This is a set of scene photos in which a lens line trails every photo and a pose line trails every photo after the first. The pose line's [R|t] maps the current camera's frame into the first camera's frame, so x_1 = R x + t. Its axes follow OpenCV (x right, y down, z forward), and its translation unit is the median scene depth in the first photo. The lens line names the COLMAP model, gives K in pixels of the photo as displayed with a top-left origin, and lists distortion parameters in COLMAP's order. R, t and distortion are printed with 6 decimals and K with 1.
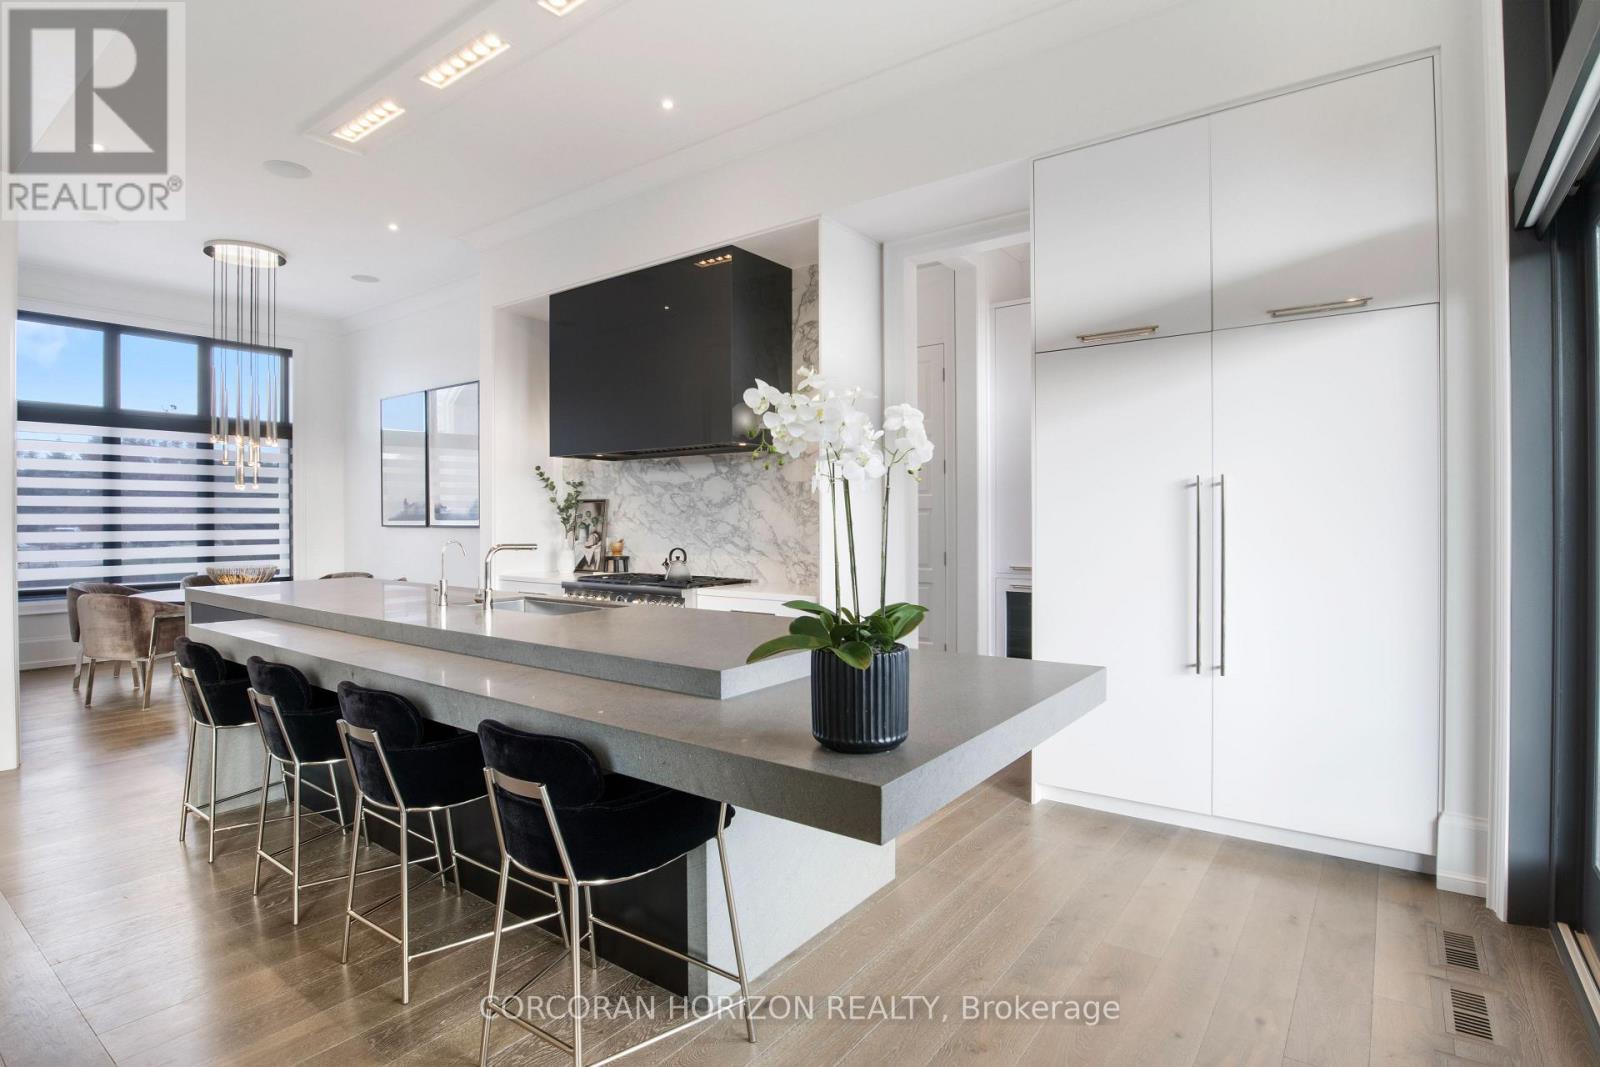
lens RADIAL K [[809.9, 0, 800.0], [0, 809.9, 533.5], [0, 0, 1]] dist [-0.032055, -0.000665]
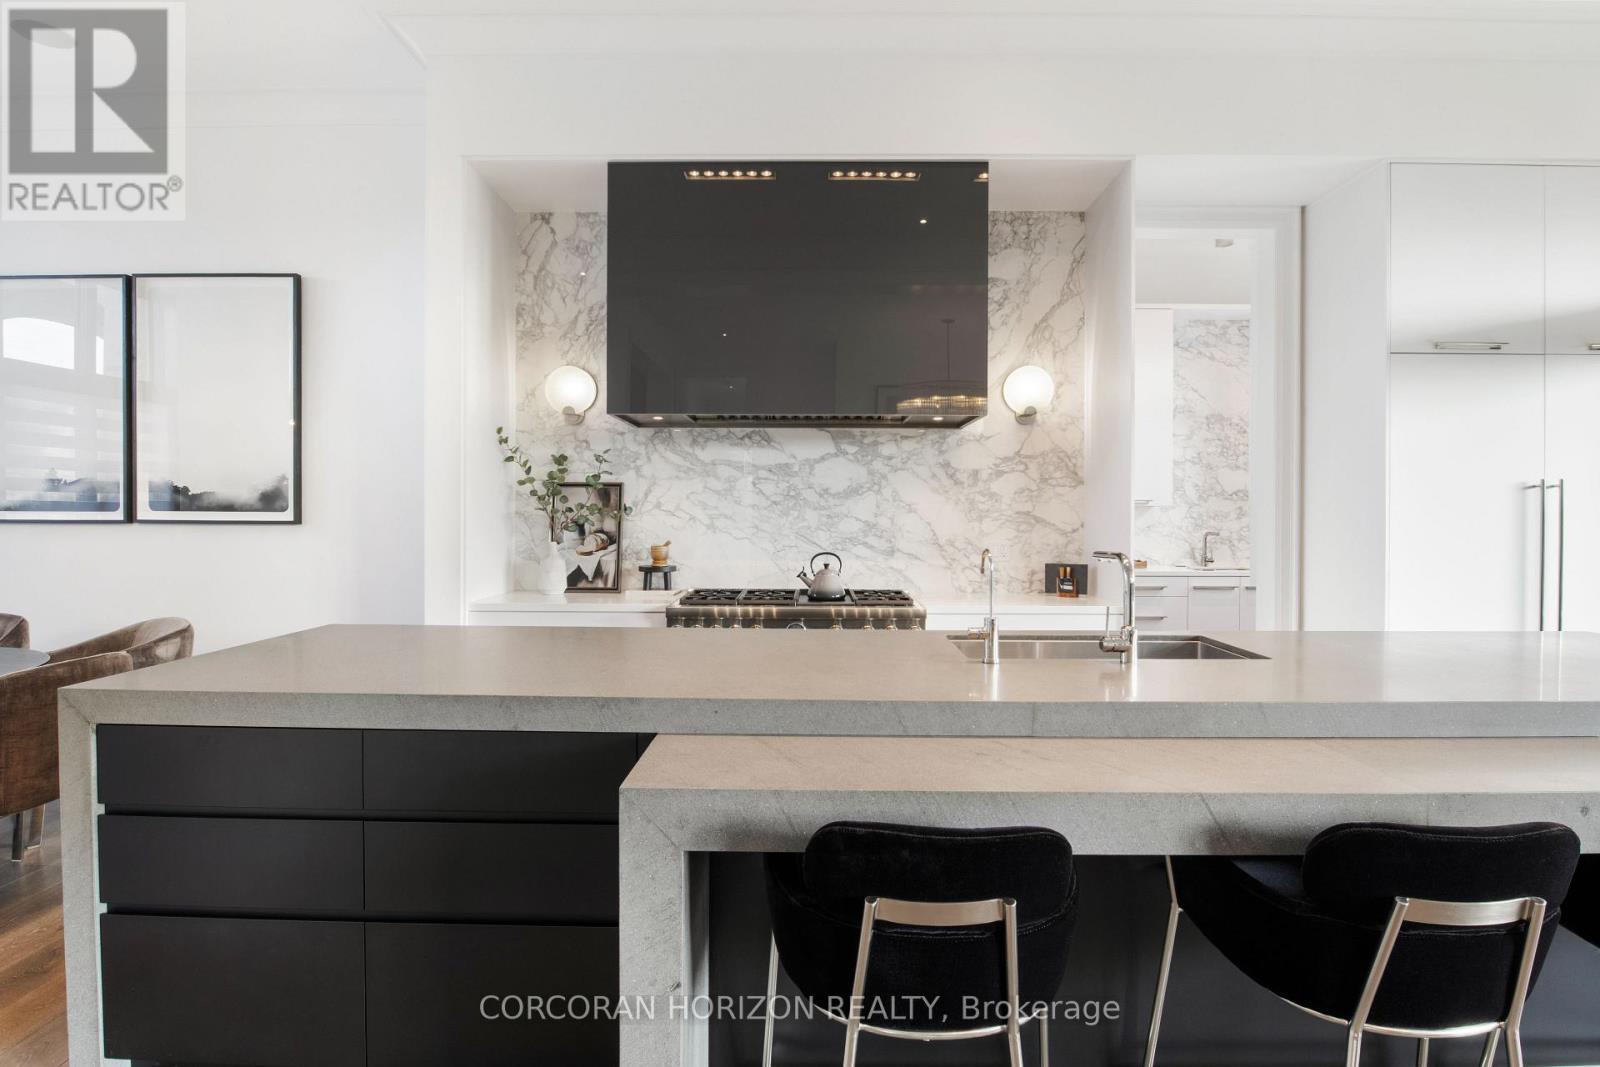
lens RADIAL K [[796.1, 0, 800.0], [0, 796.1, 533.5], [0, 0, 1]] dist [-0.025708, 0.000561]
pose [[0.806452, -0.003807, 0.591288, -0.546312], [0.003687, 0.999992, 0.001409, 0.000072], [-0.591289, 0.001044, 0.806459, 0.391803]]
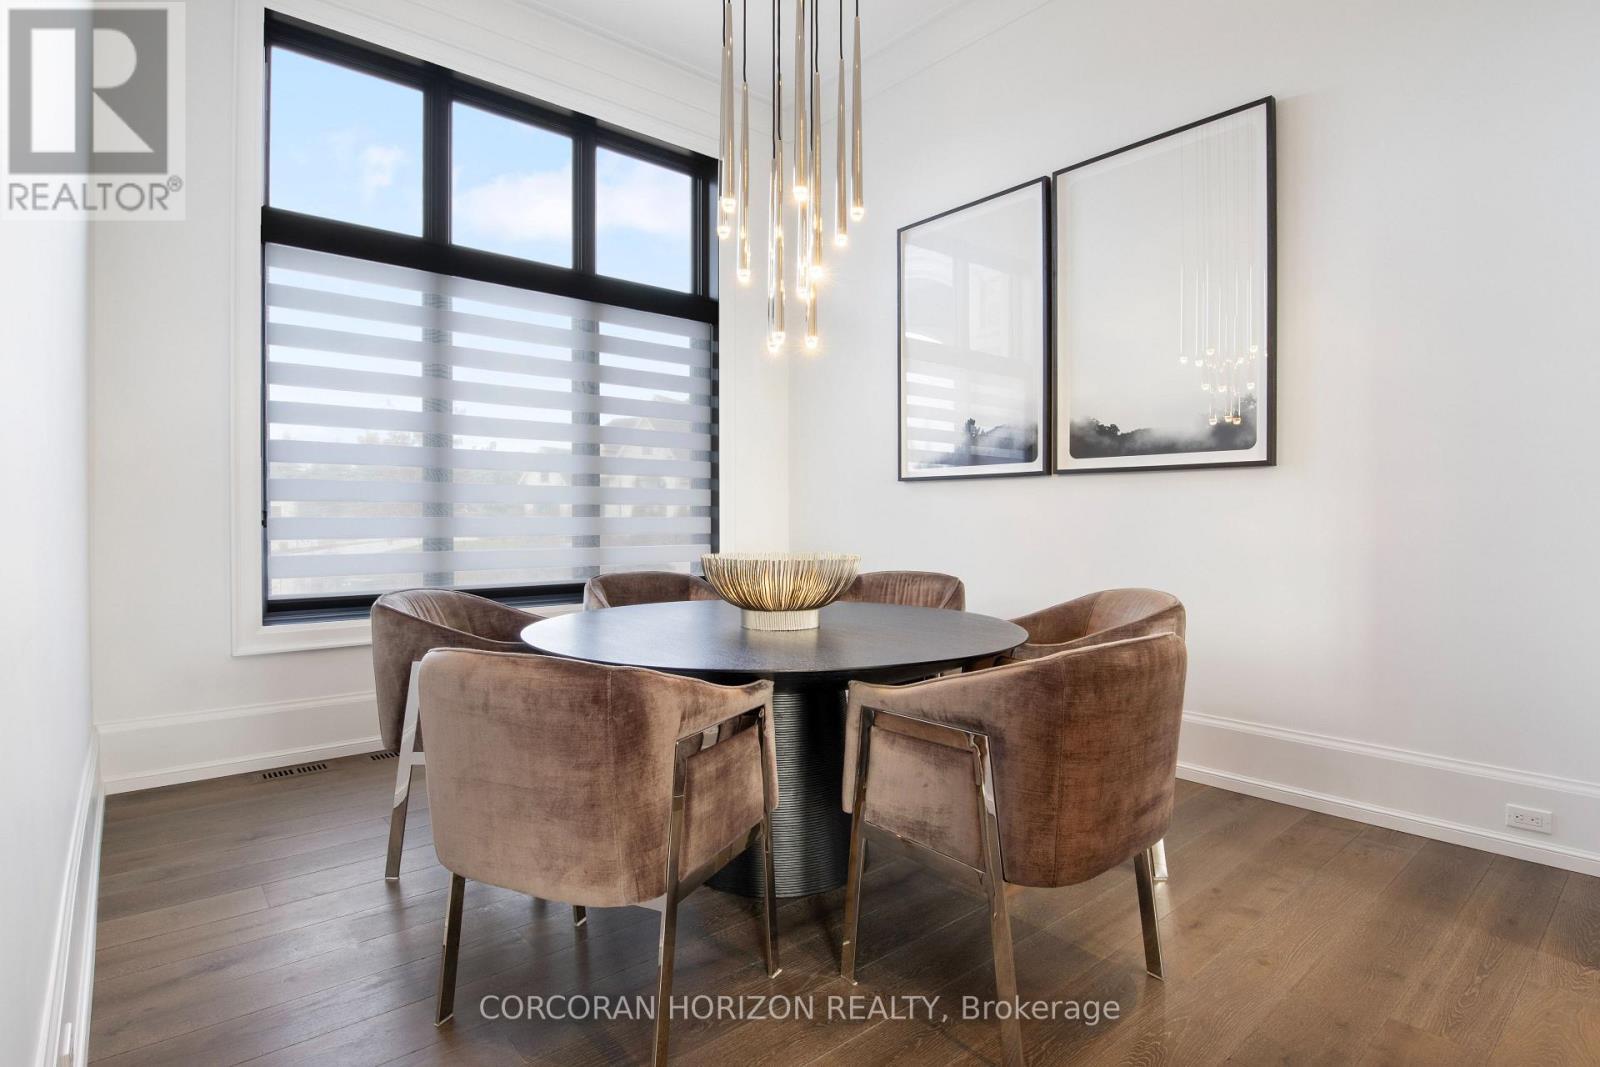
lens RADIAL K [[809.9, 0, 800.0], [0, 809.9, 533.5], [0, 0, 1]] dist [-0.032055, -0.000665]
pose [[0.973674, 0.007010, -0.227837, -0.662890], [-0.006990, 0.999975, 0.000896, 0.034872], [0.227838, 0.000720, 0.973699, 0.695564]]
